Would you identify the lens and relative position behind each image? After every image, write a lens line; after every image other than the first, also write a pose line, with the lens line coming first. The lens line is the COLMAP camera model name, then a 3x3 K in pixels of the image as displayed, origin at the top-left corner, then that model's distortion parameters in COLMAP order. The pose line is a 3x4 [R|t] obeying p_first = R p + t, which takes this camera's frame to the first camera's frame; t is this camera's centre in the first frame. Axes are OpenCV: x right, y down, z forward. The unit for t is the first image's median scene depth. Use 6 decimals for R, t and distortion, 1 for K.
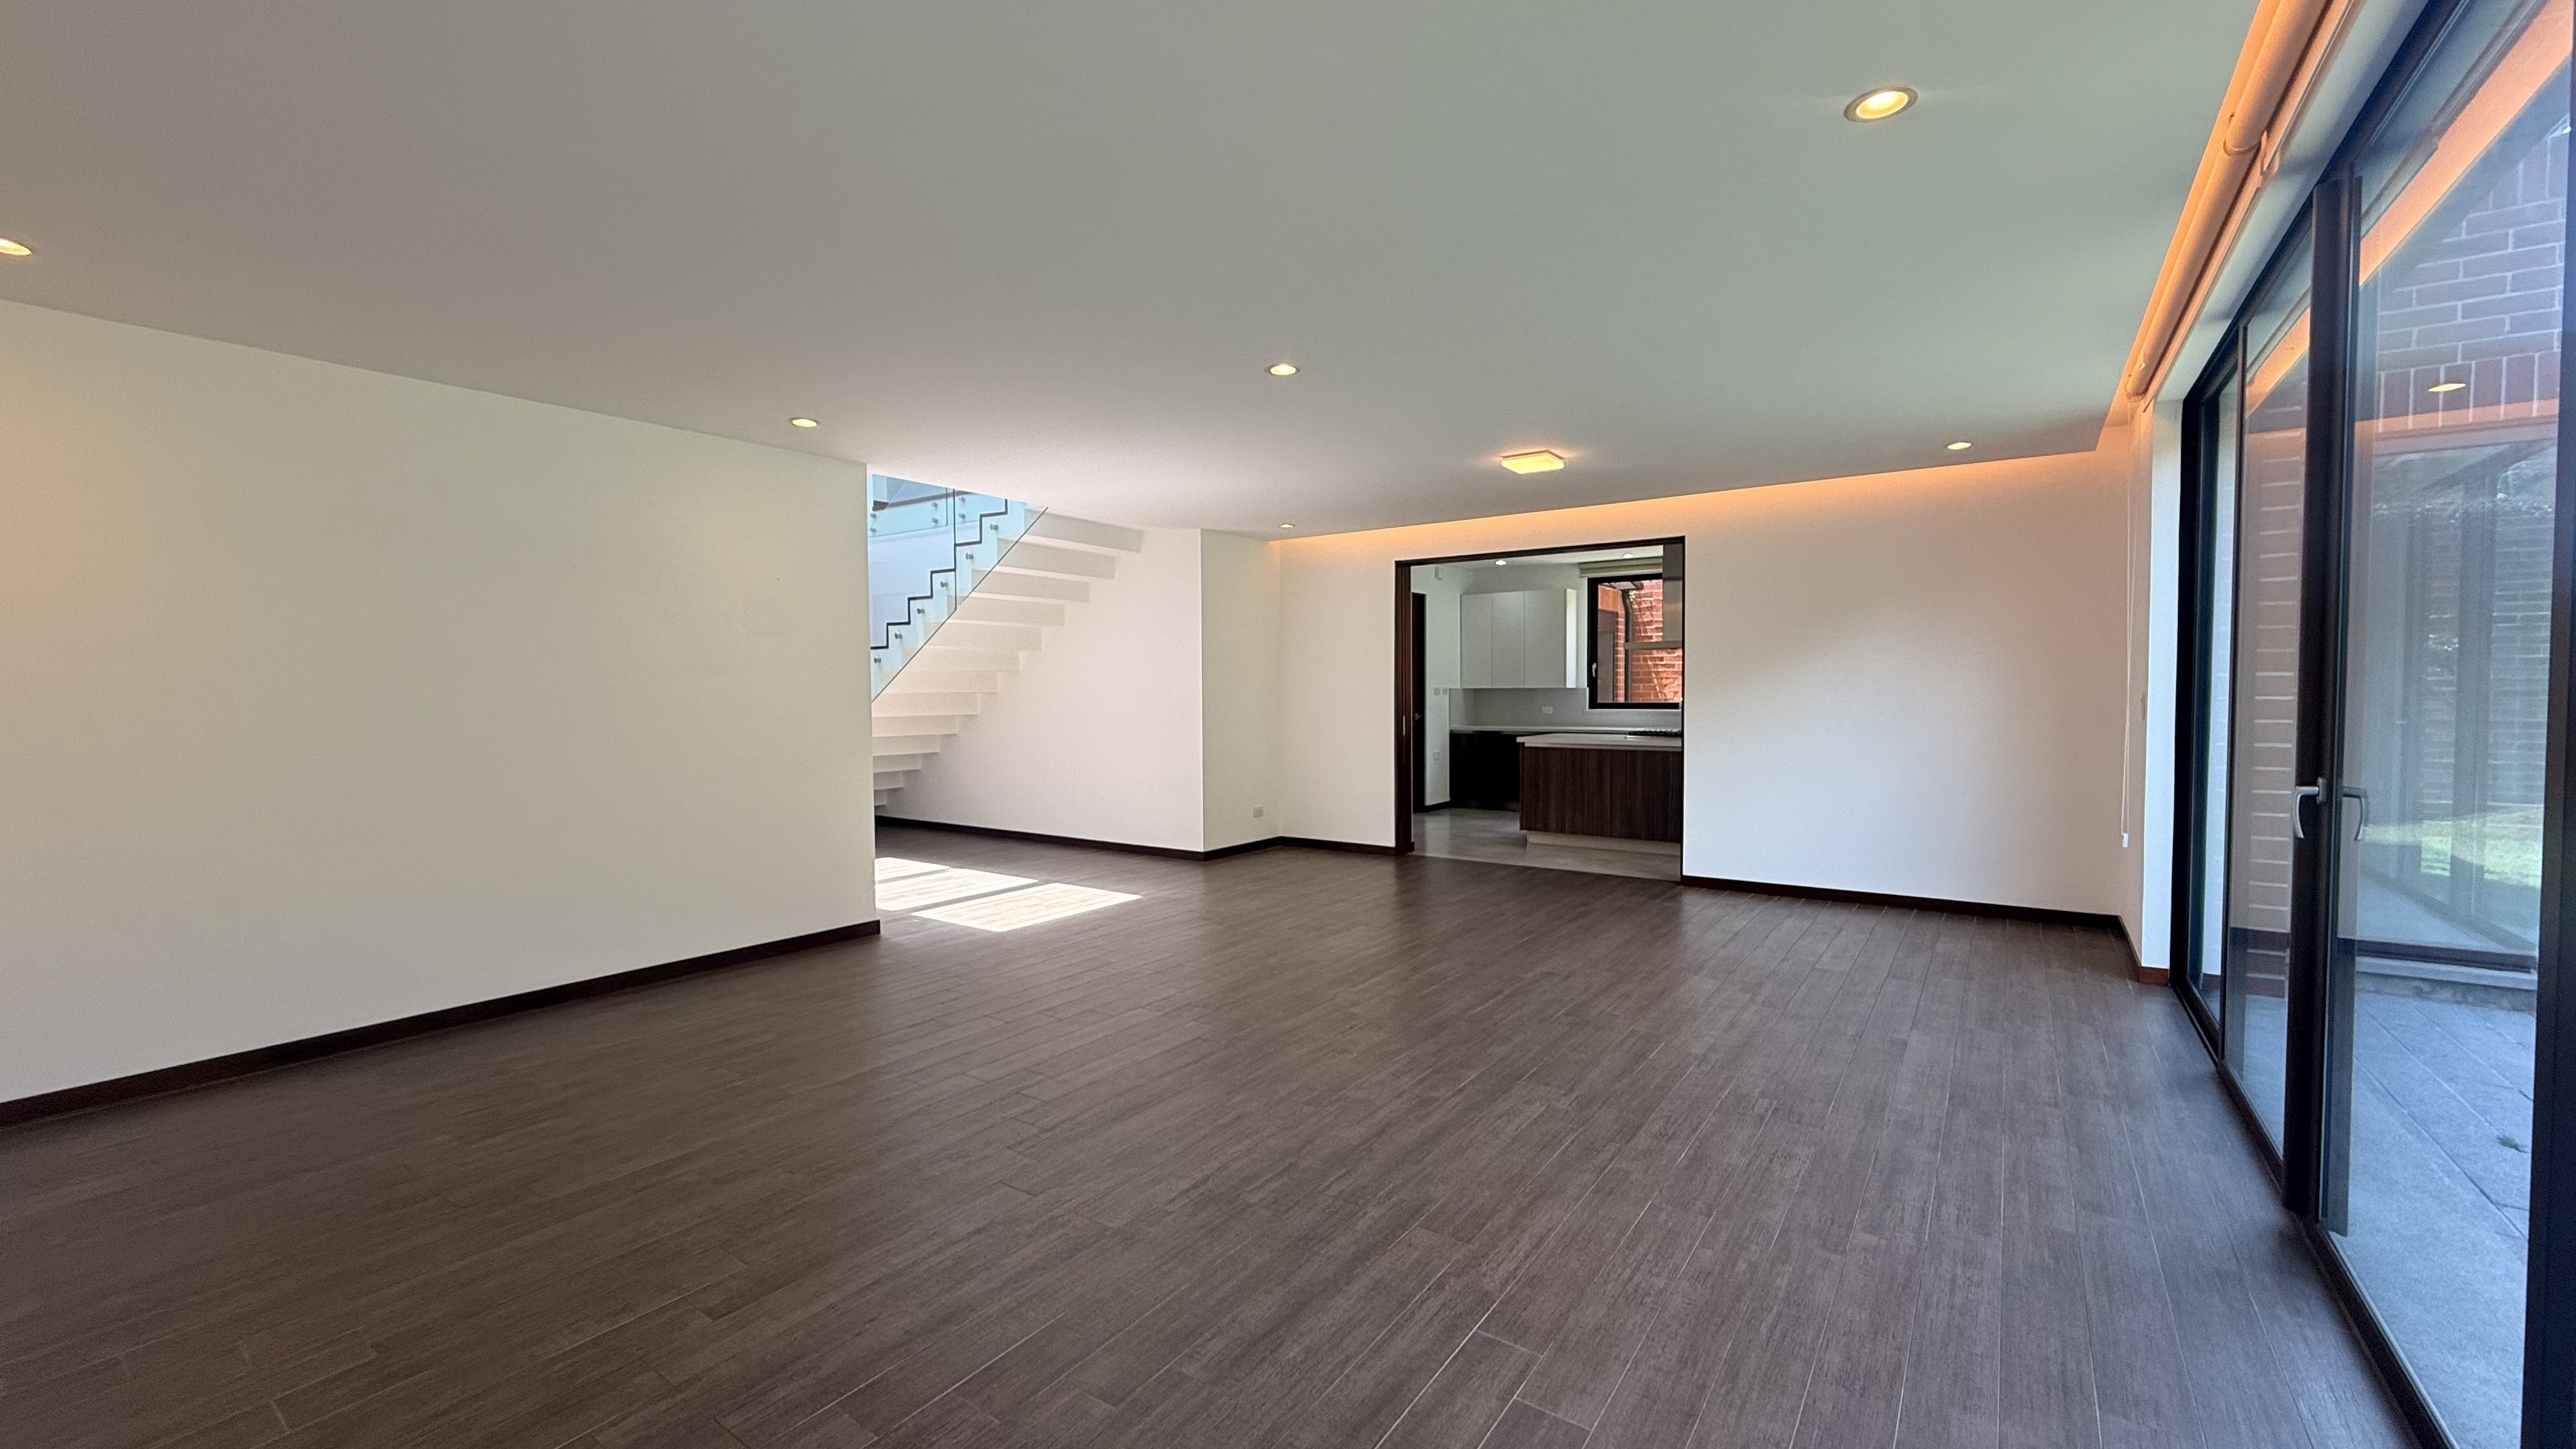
lens RADIAL K [[1026.9, 0, 1279.0], [0, 1026.9, 725.0], [0, 0, 1]] dist [0.002711, 0.000668]
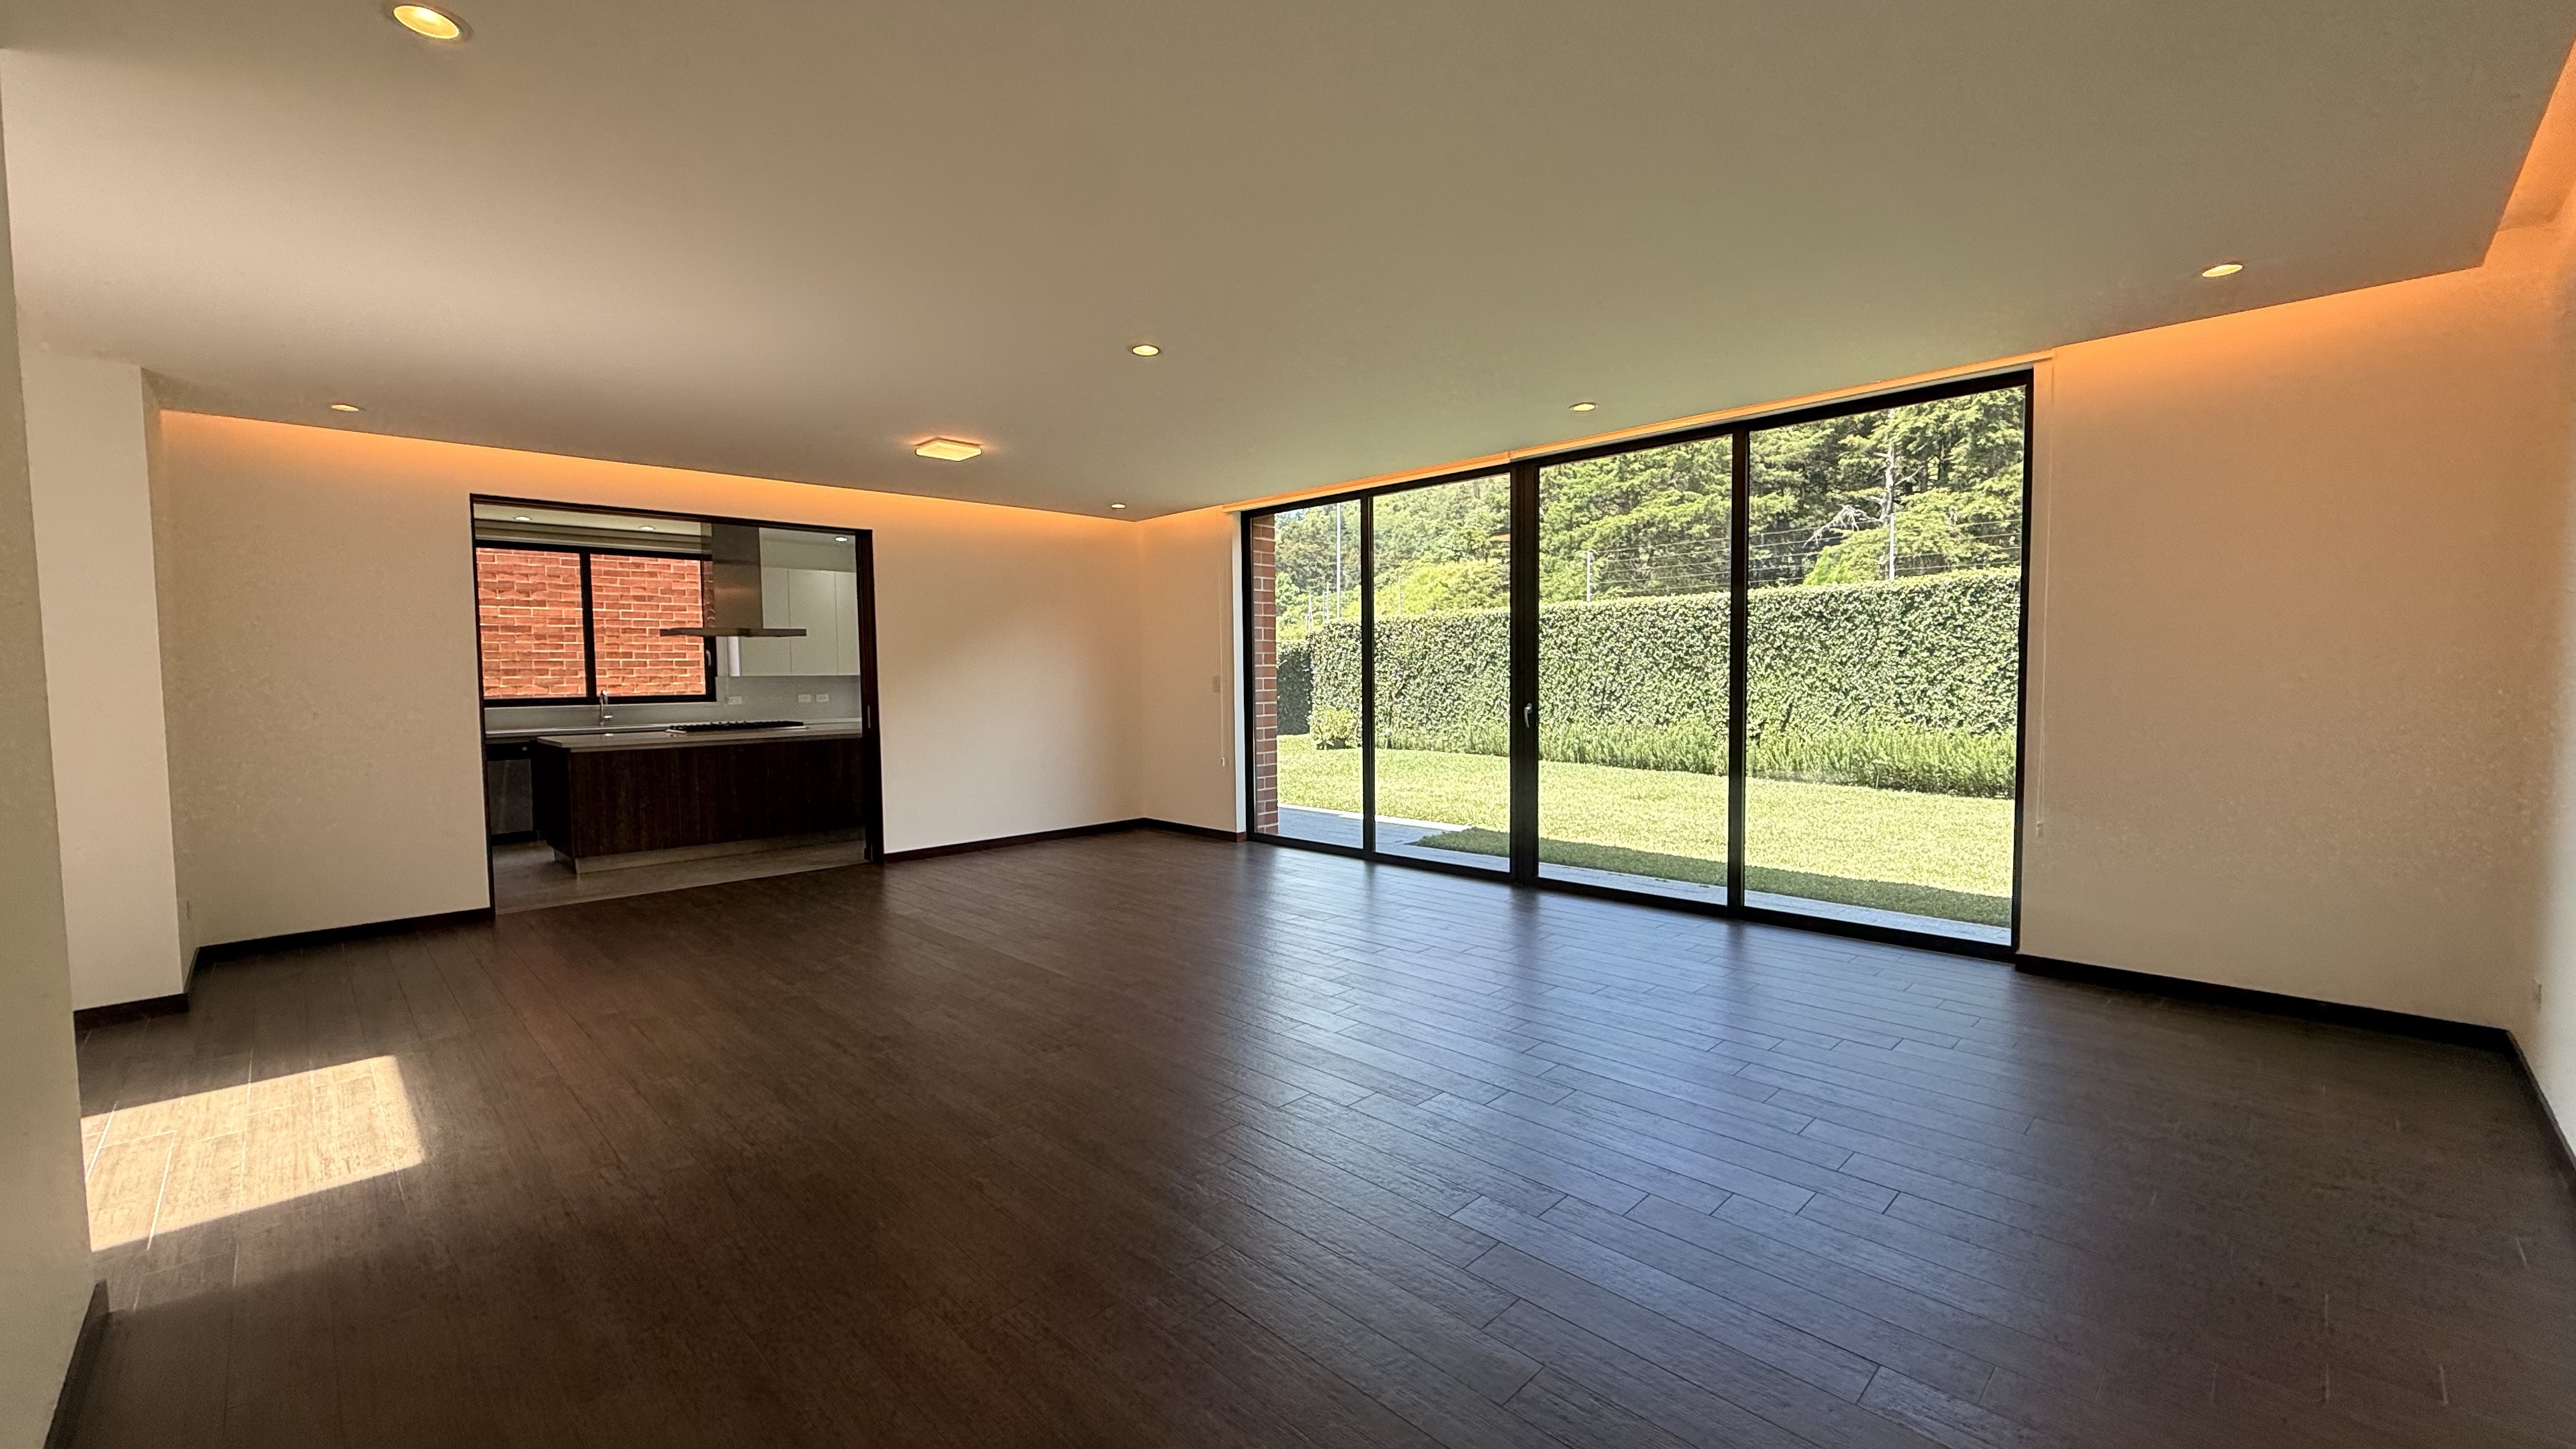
lens RADIAL K [[1026.9, 0, 1291.1], [0, 1026.9, 726.9], [0, 0, 1]] dist [0.002711, 0.000668]
pose [[0.168984, -0.049040, 0.984398, -0.566902], [0.046083, 0.998062, 0.041810, -0.009153], [-0.984541, 0.038299, 0.170916, 0.408318]]
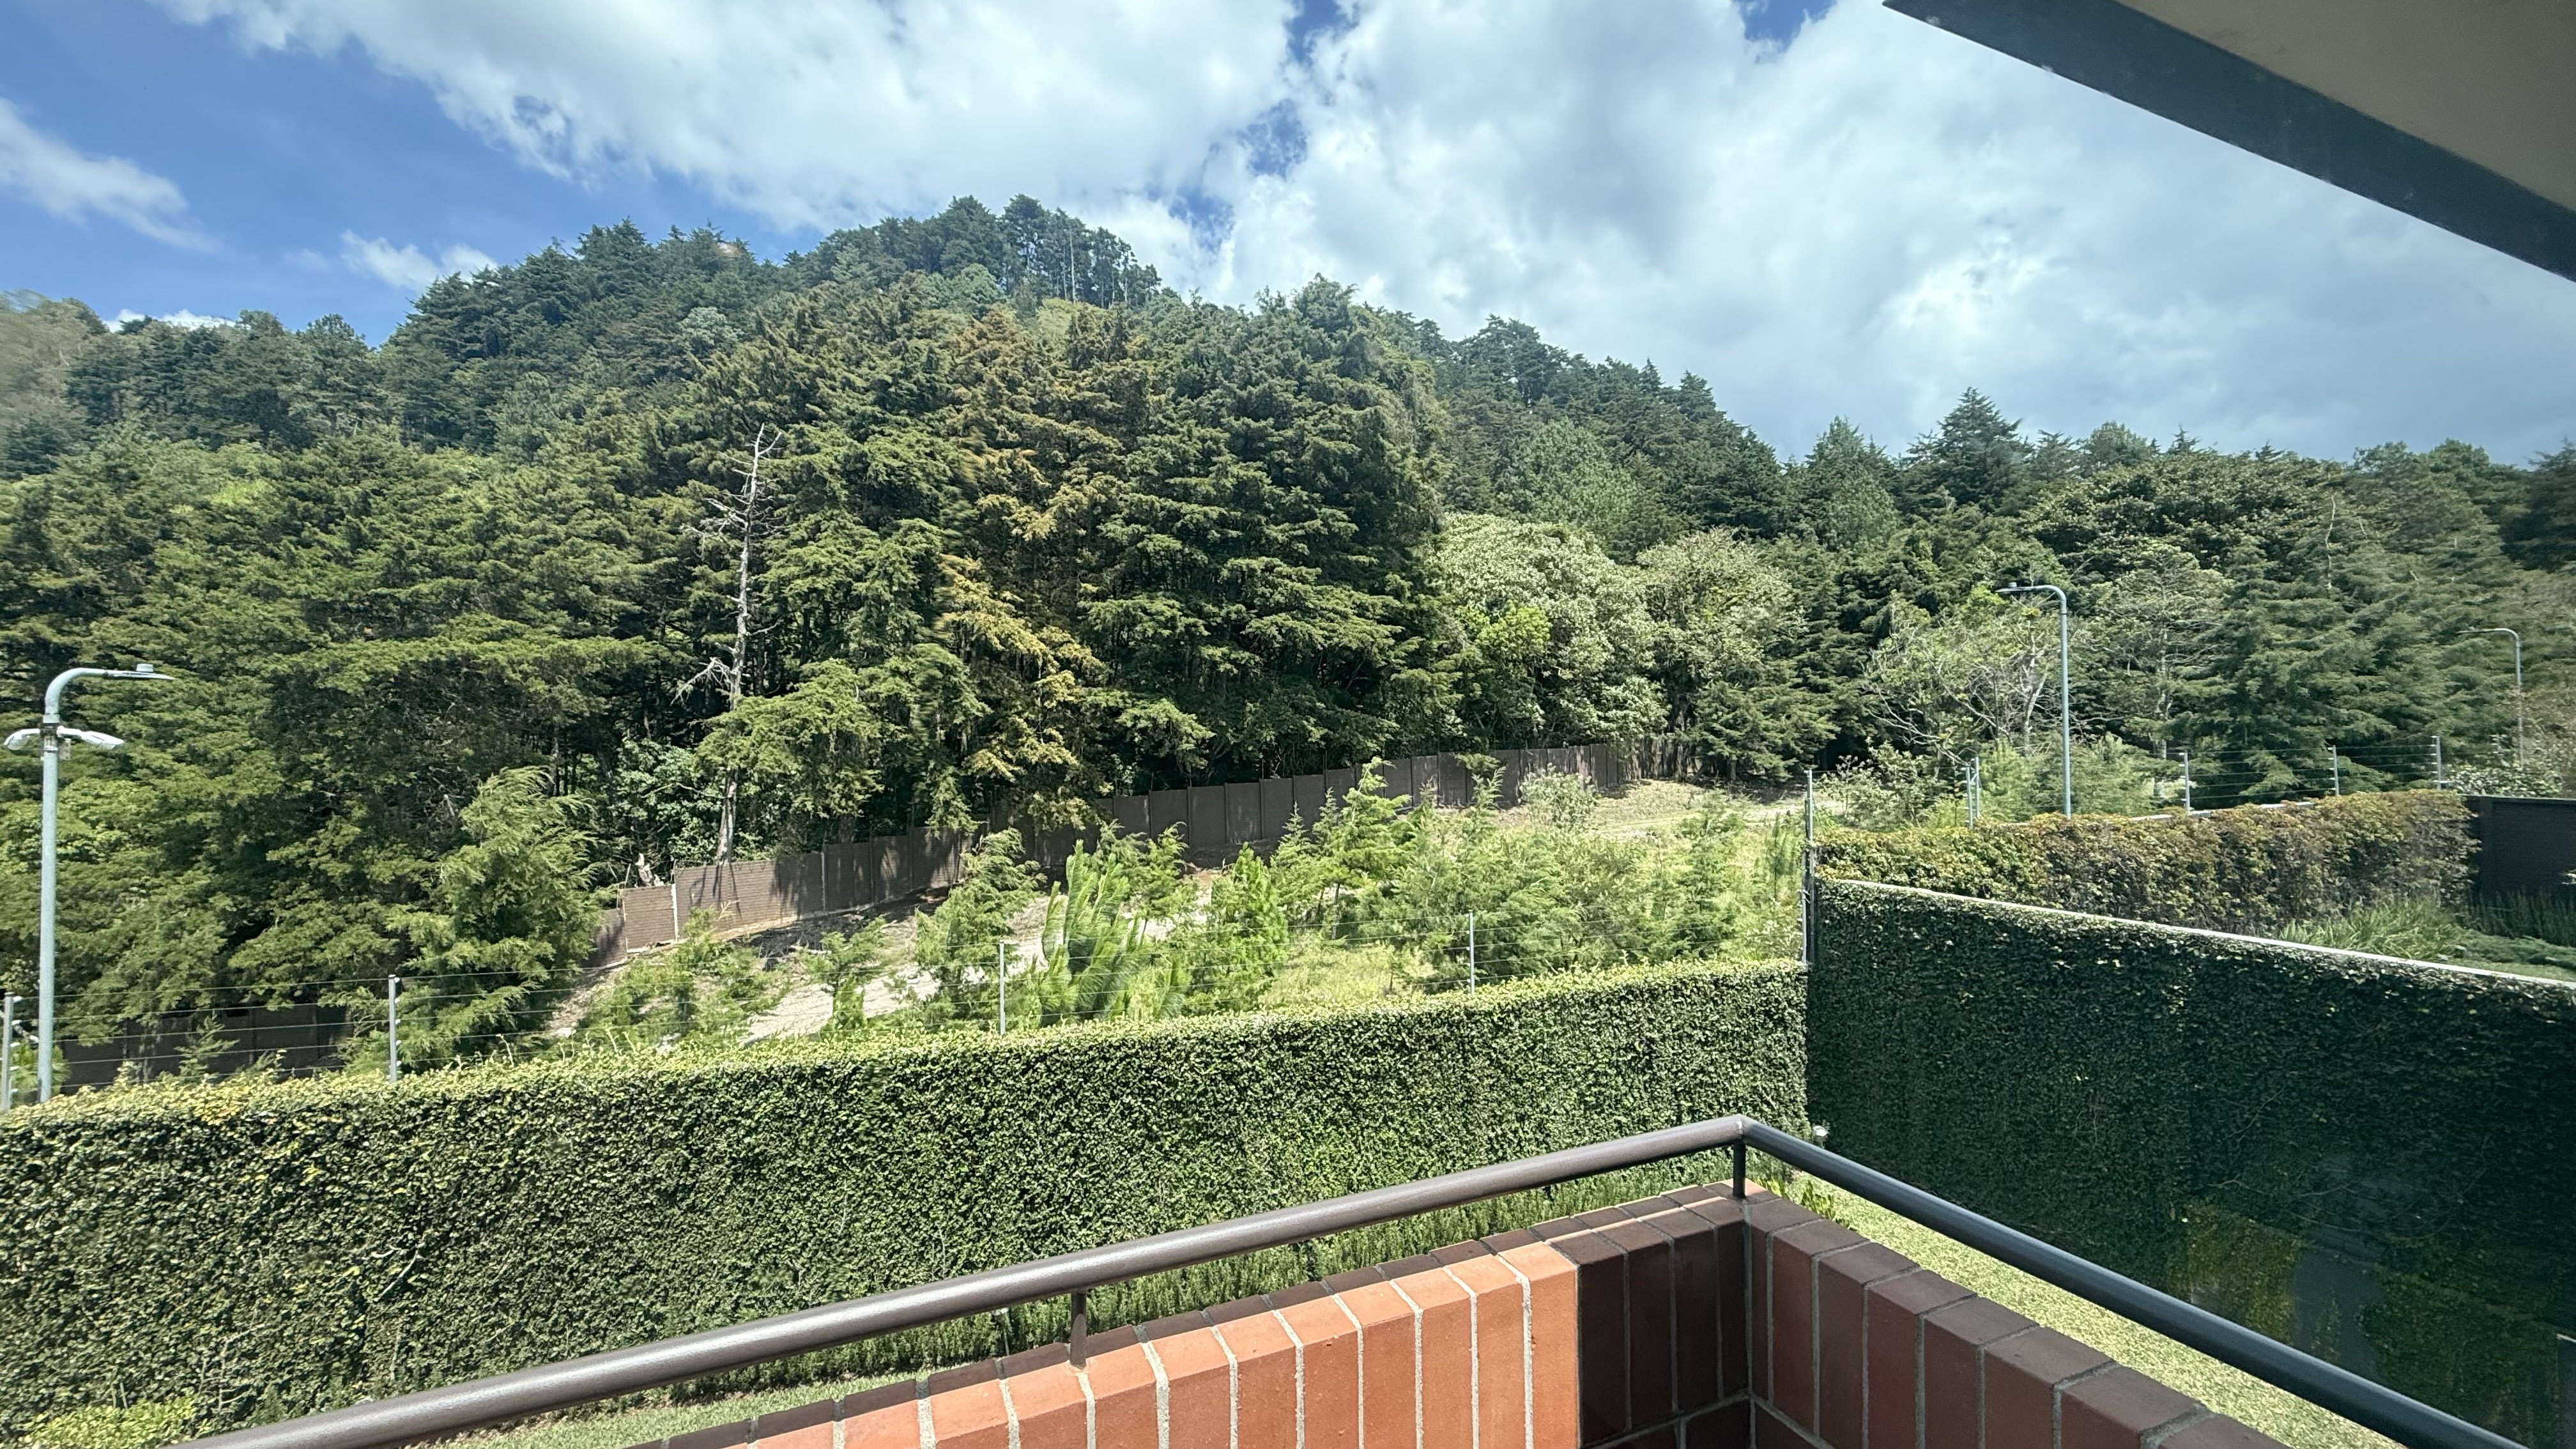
lens RADIAL K [[1026.9, 0, 1278.9], [0, 1026.9, 724.0], [0, 0, 1]] dist [0.002711, 0.000668]
pose [[-0.851158, 0.017466, 0.524619, 0.301989], [0.032455, 0.999285, 0.019387, -0.335628], [-0.523905, 0.033528, -0.851117, 0.768970]]
